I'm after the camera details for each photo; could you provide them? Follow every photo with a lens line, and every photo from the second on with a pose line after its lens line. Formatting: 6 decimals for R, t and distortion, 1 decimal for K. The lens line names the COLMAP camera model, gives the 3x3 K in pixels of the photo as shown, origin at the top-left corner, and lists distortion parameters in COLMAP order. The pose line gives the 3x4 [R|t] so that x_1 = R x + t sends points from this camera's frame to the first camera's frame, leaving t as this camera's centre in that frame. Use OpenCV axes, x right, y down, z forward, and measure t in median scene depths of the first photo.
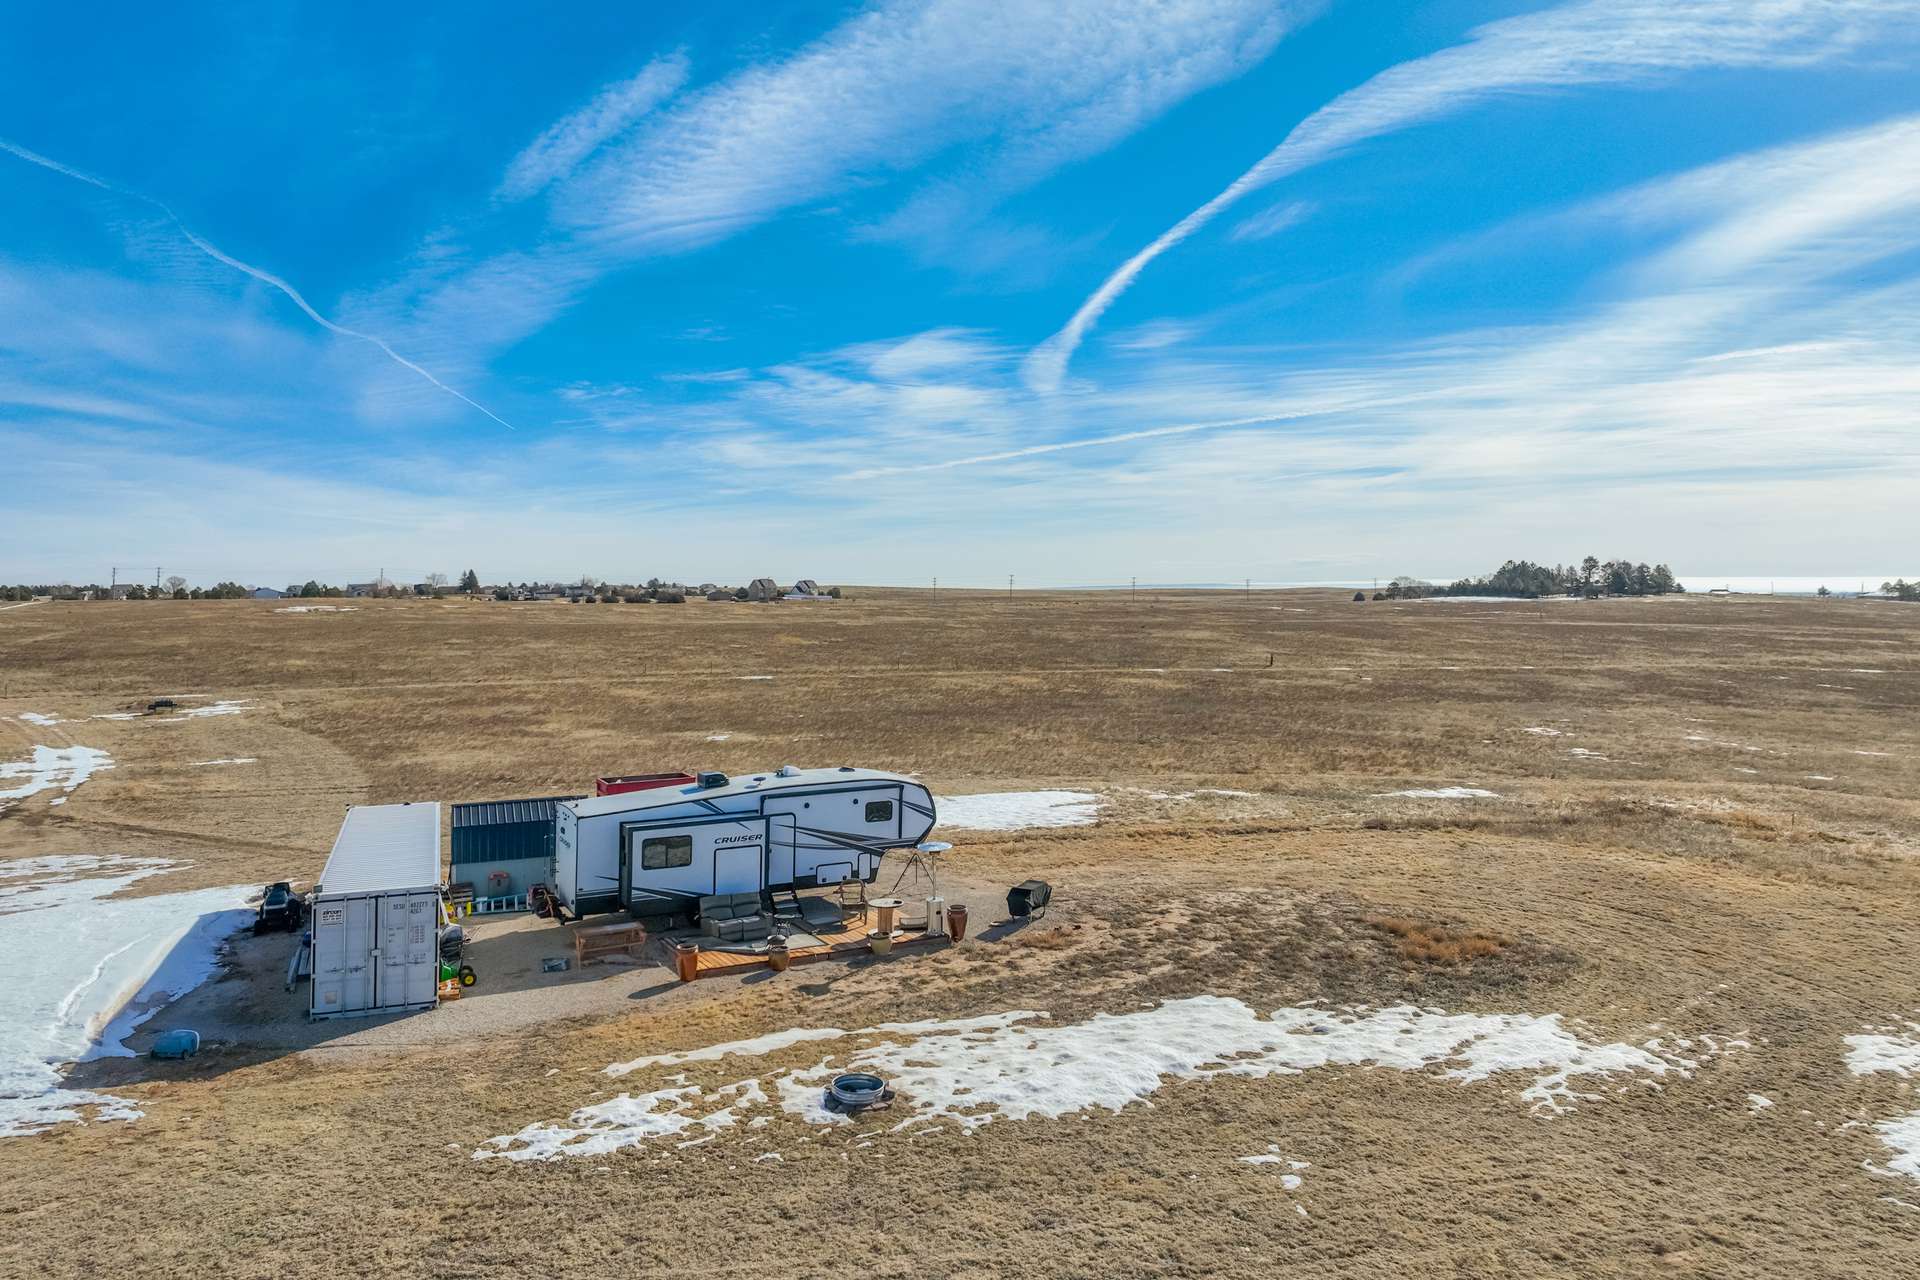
lens RADIAL K [[1630.5, 0, 960.0], [0, 1630.5, 640.0], [0, 0, 1]] dist [-0.002014, 0.002829]
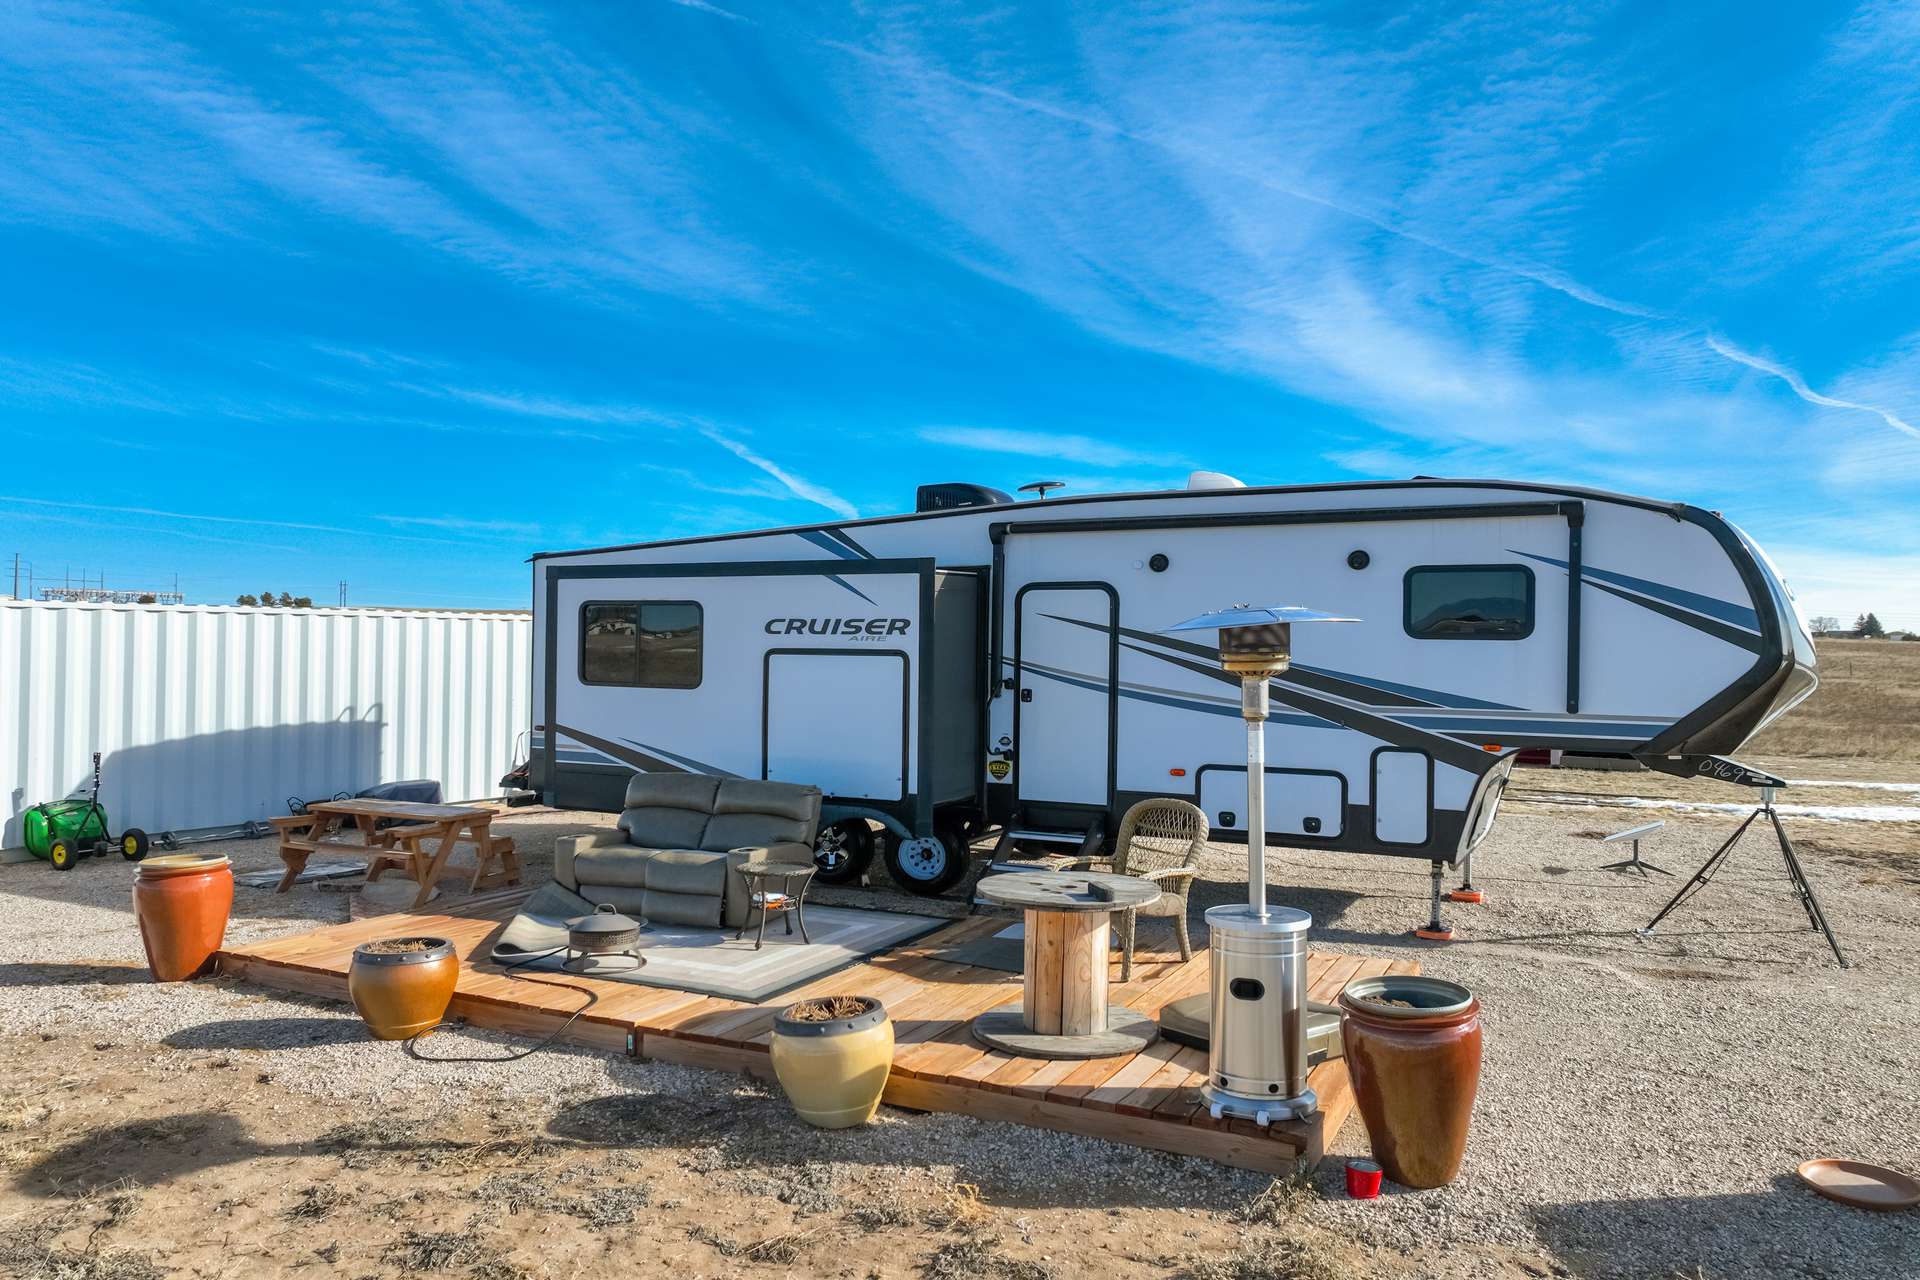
lens RADIAL K [[1211.2, 0, 960.0], [0, 1211.2, 640.0], [0, 0, 1]] dist [0.001091, -0.002196]
pose [[0.502399, -0.016307, -0.864482, 0.081734], [-0.038964, 0.998379, -0.041477, 0.123639], [0.863758, 0.054522, 0.500949, 0.830934]]
